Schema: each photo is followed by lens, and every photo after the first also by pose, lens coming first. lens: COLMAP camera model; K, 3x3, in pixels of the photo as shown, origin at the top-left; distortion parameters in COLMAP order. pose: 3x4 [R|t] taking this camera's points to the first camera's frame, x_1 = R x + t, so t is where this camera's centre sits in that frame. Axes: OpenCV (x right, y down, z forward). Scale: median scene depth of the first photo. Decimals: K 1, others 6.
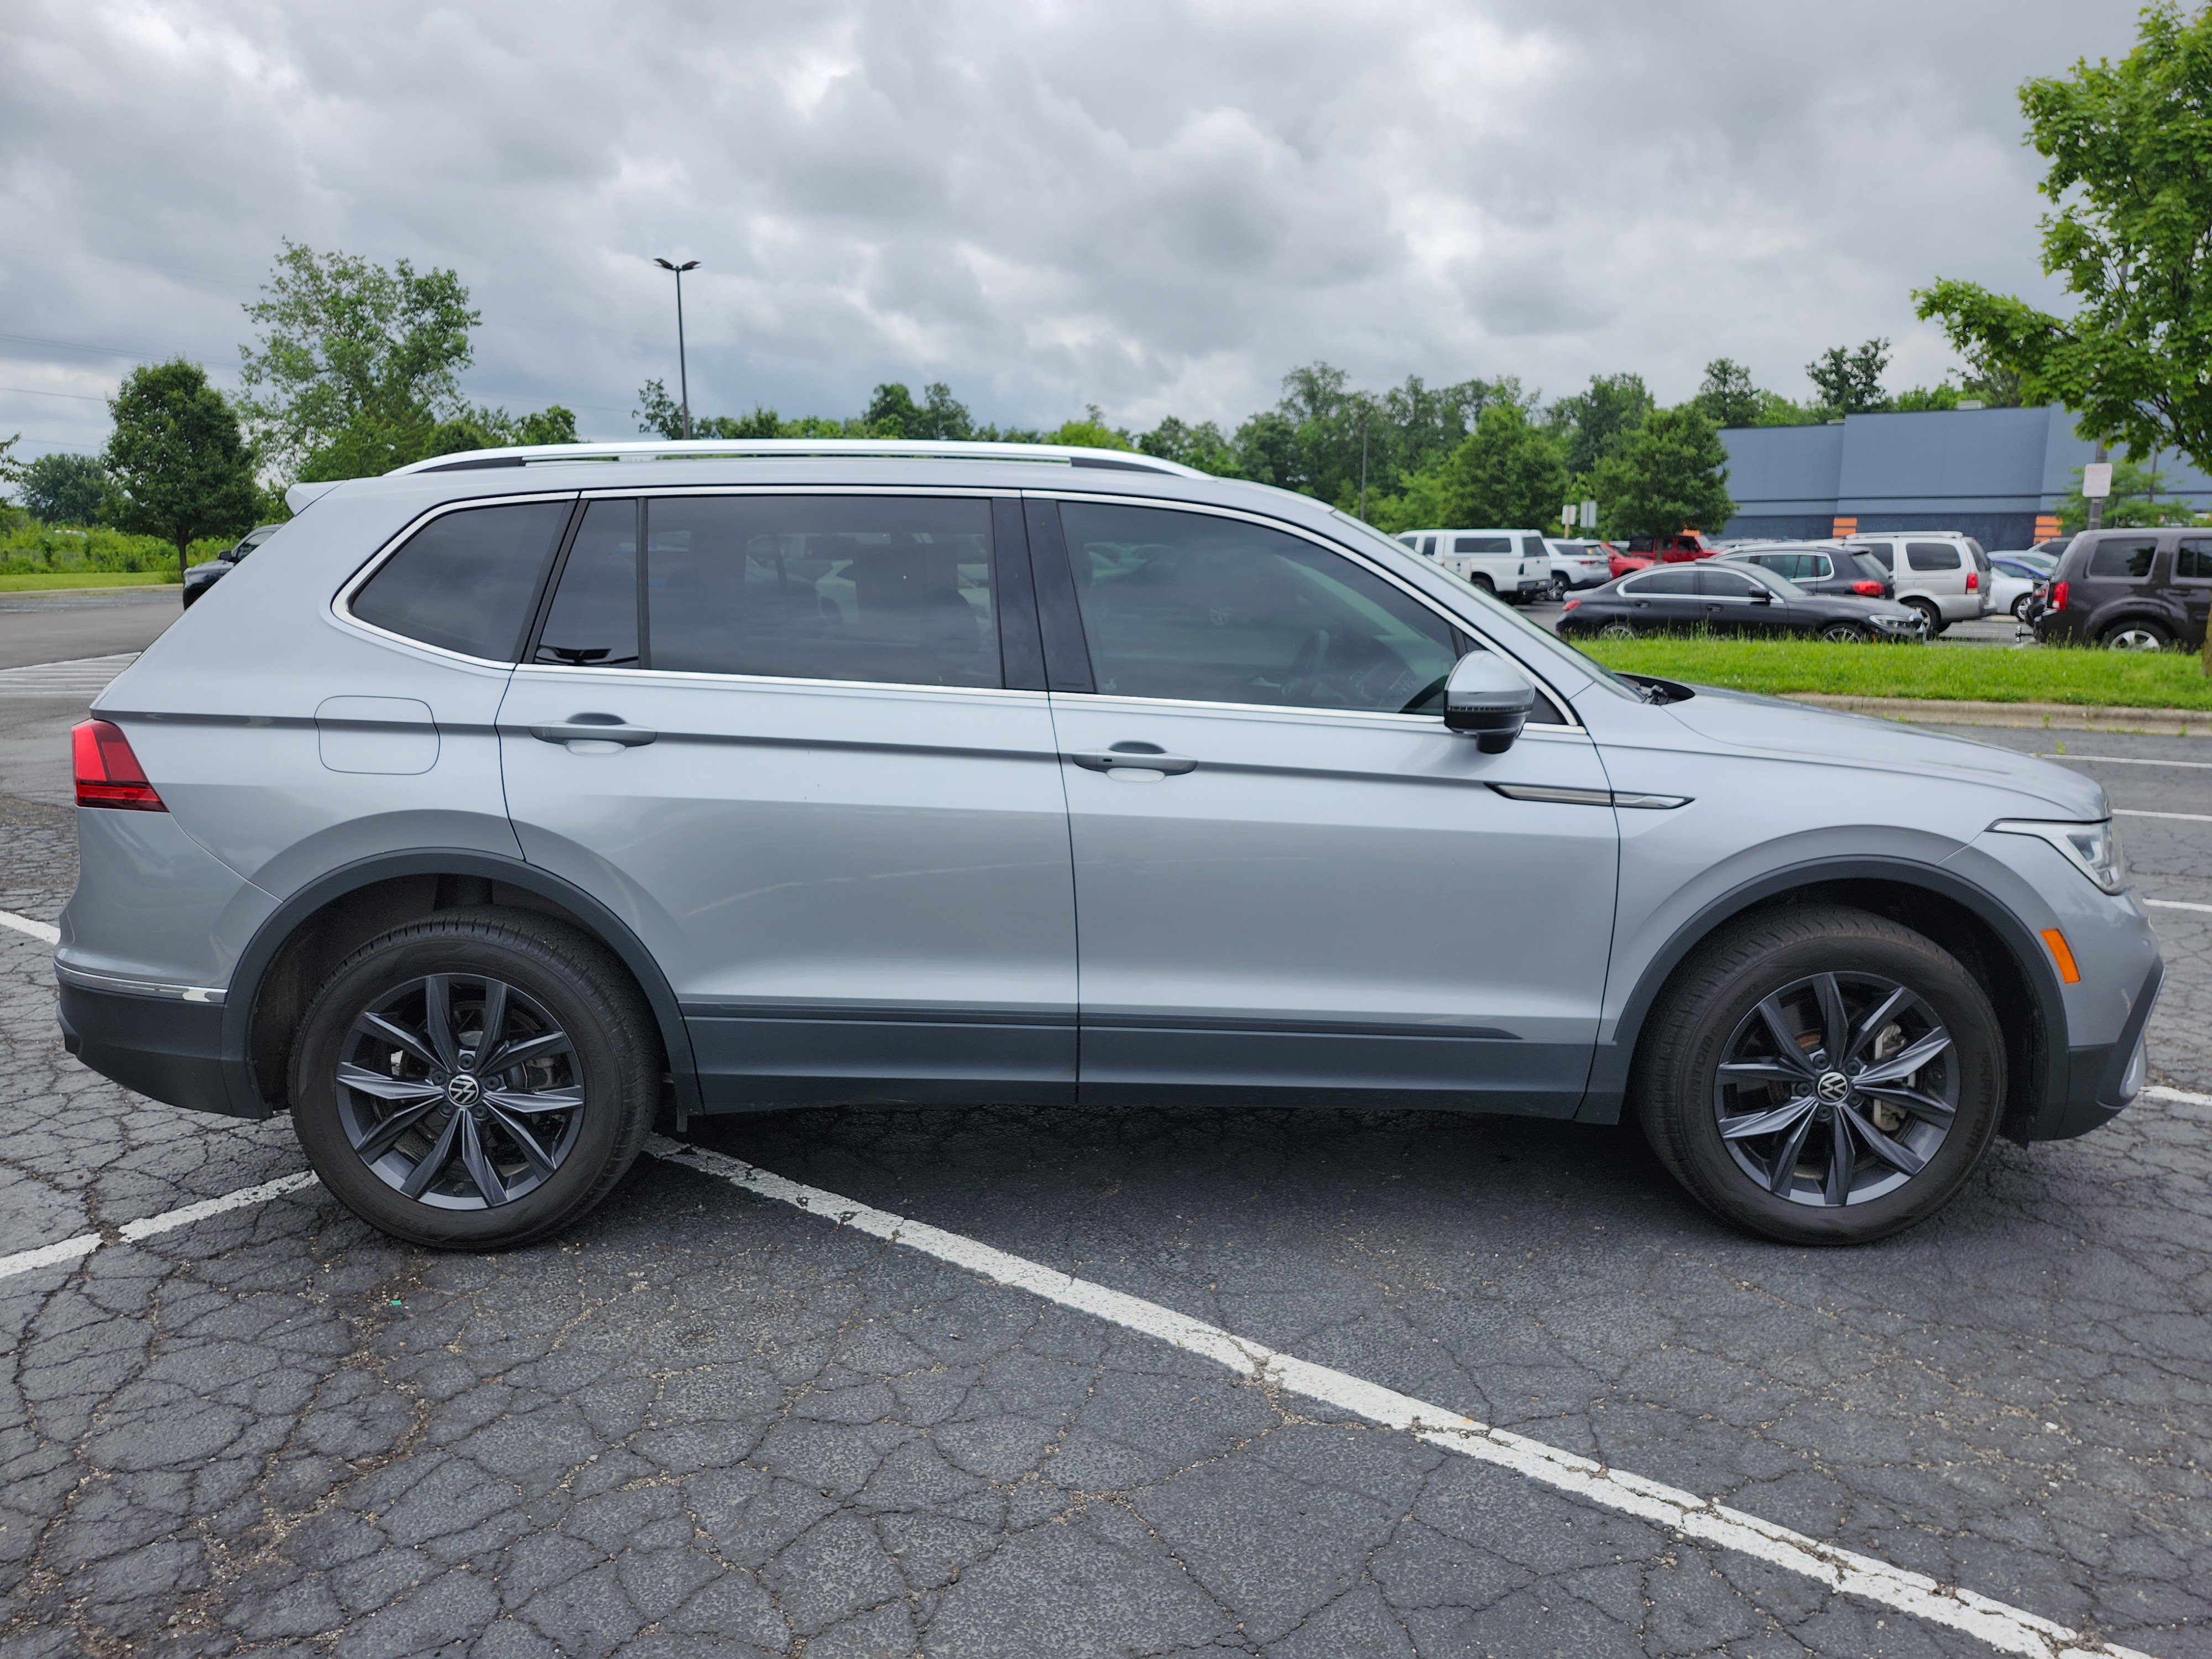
lens RADIAL K [[1499.9, 0, 1106.0], [0, 1499.9, 829.5], [0, 0, 1]] dist [-0.026784, -0.000868]
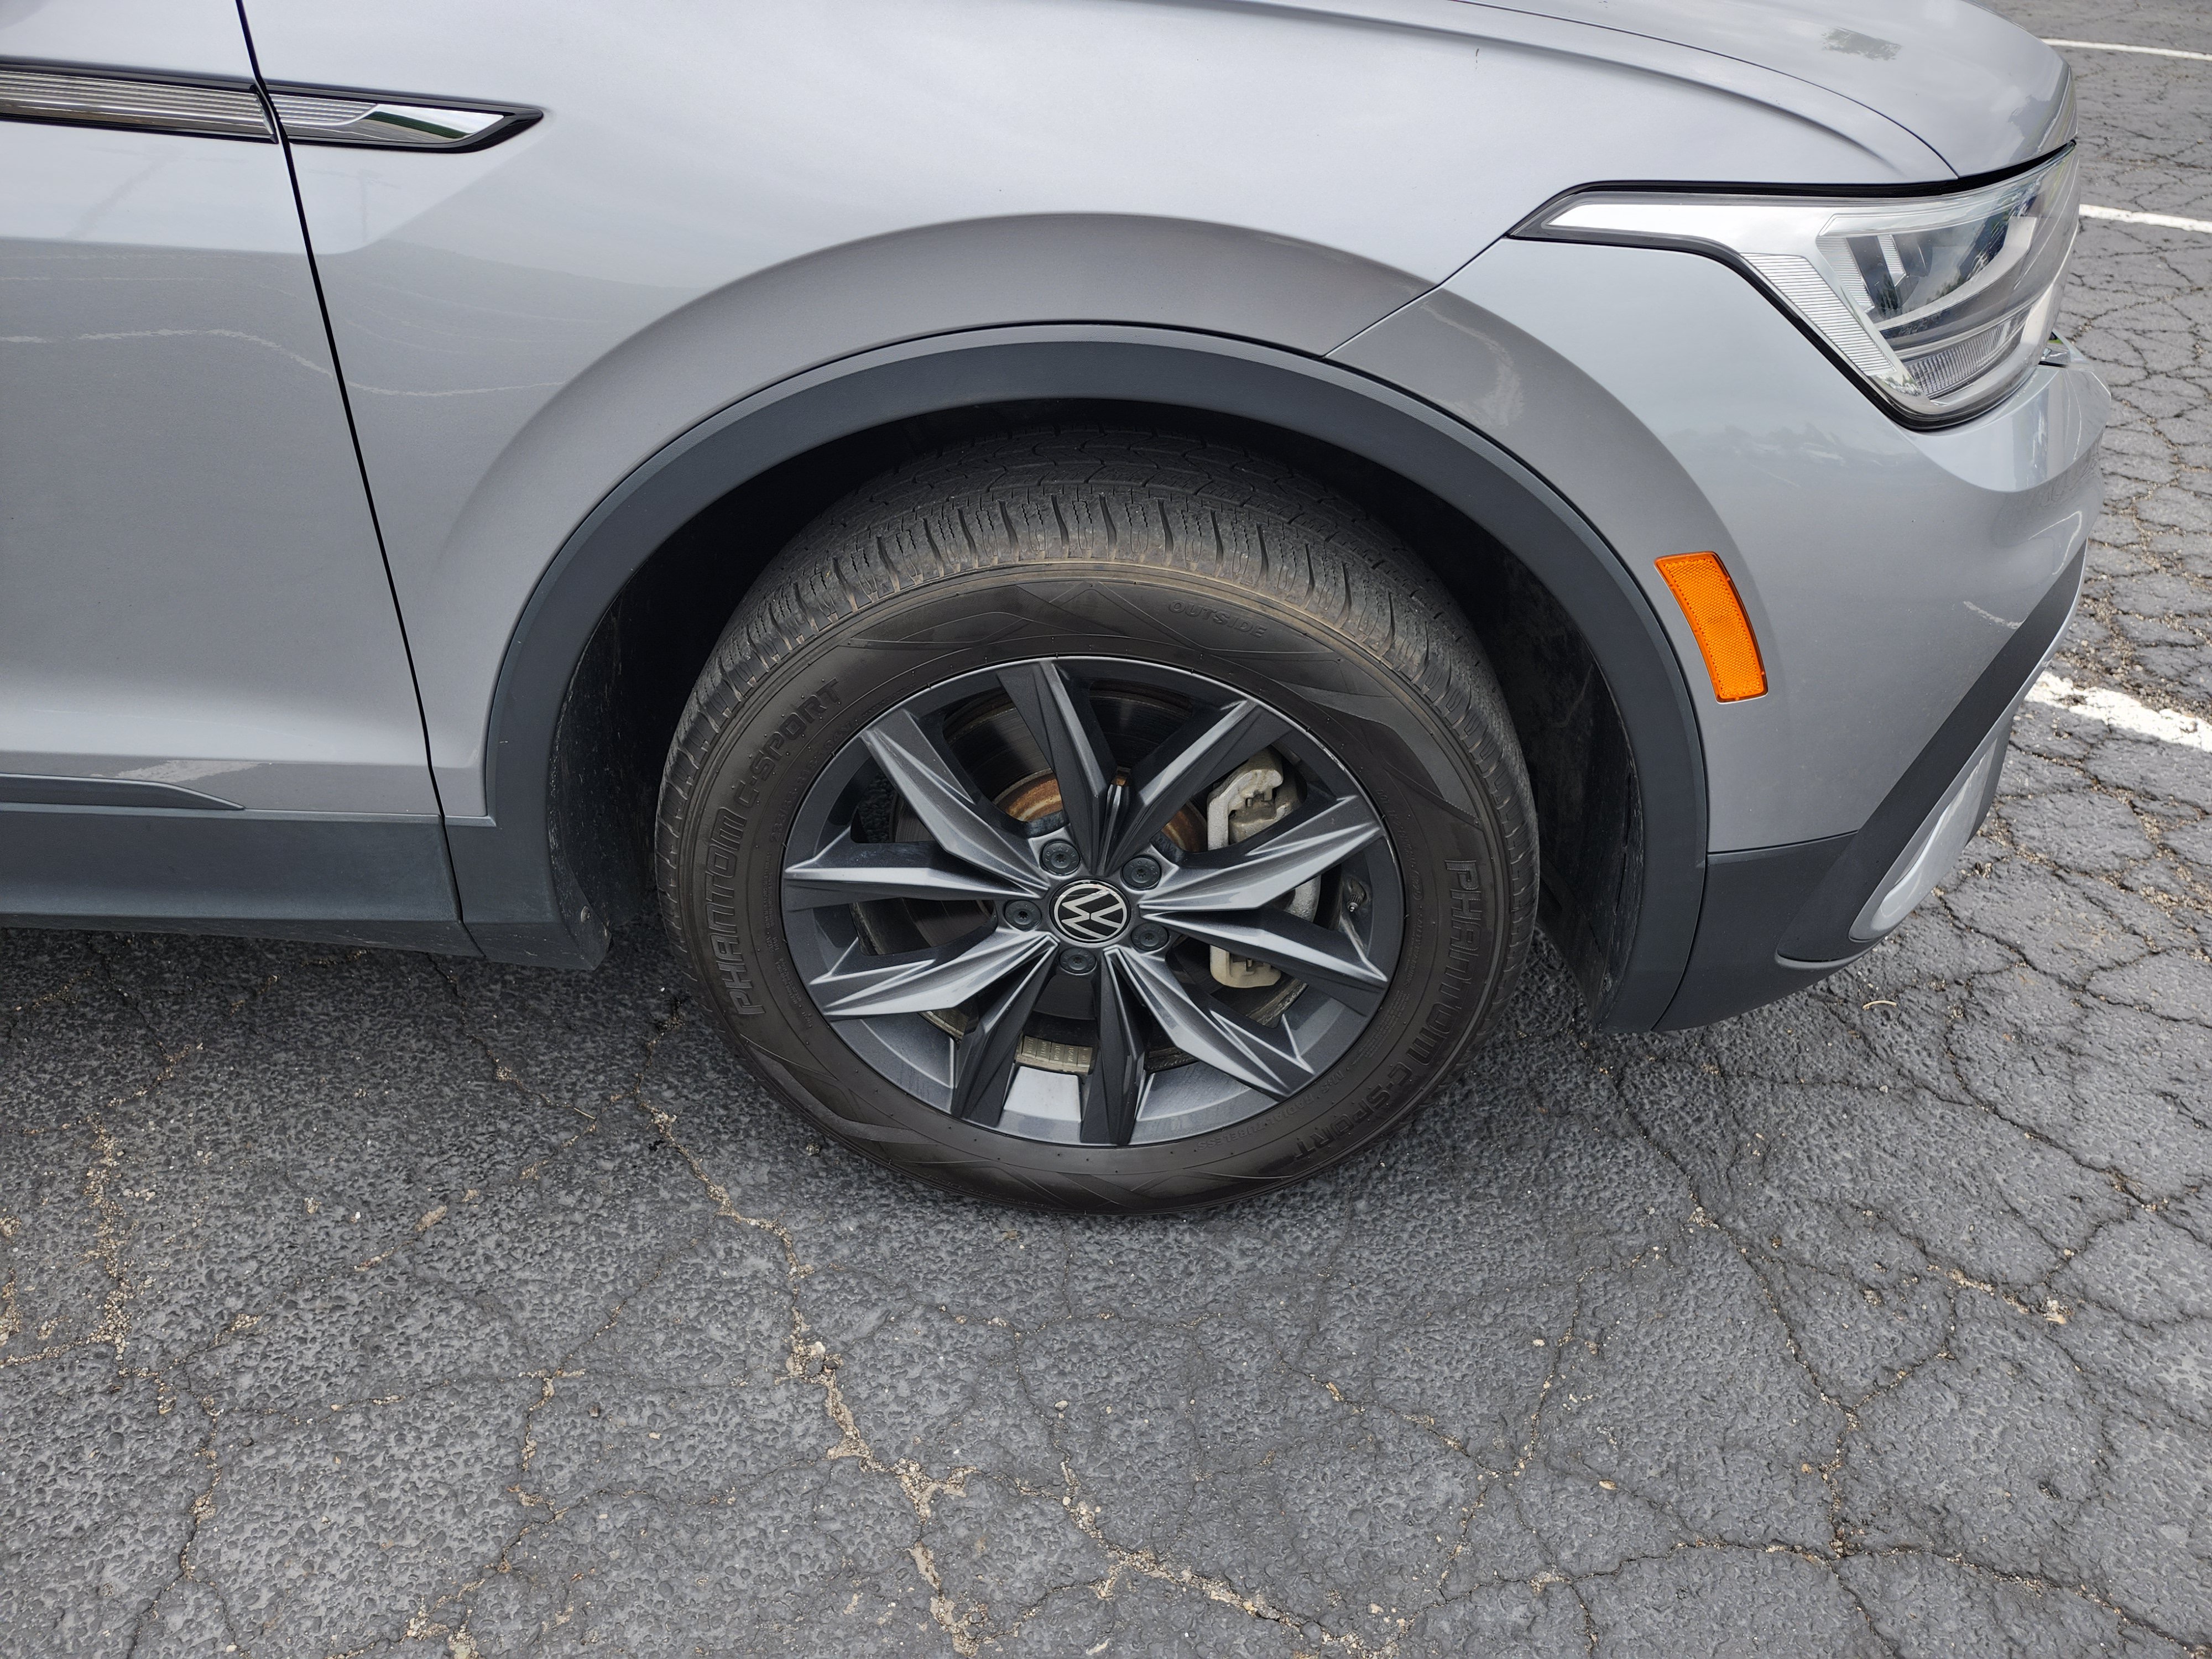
lens RADIAL K [[1475.5, 0, 1106.0], [0, 1475.5, 829.5], [0, 0, 1]] dist [0.028233, -0.000866]
pose [[0.999125, 0.016993, -0.038221, 0.511914], [0.001812, 0.895310, 0.445440, -0.024760], [0.041789, -0.445119, 0.894496, 0.660355]]
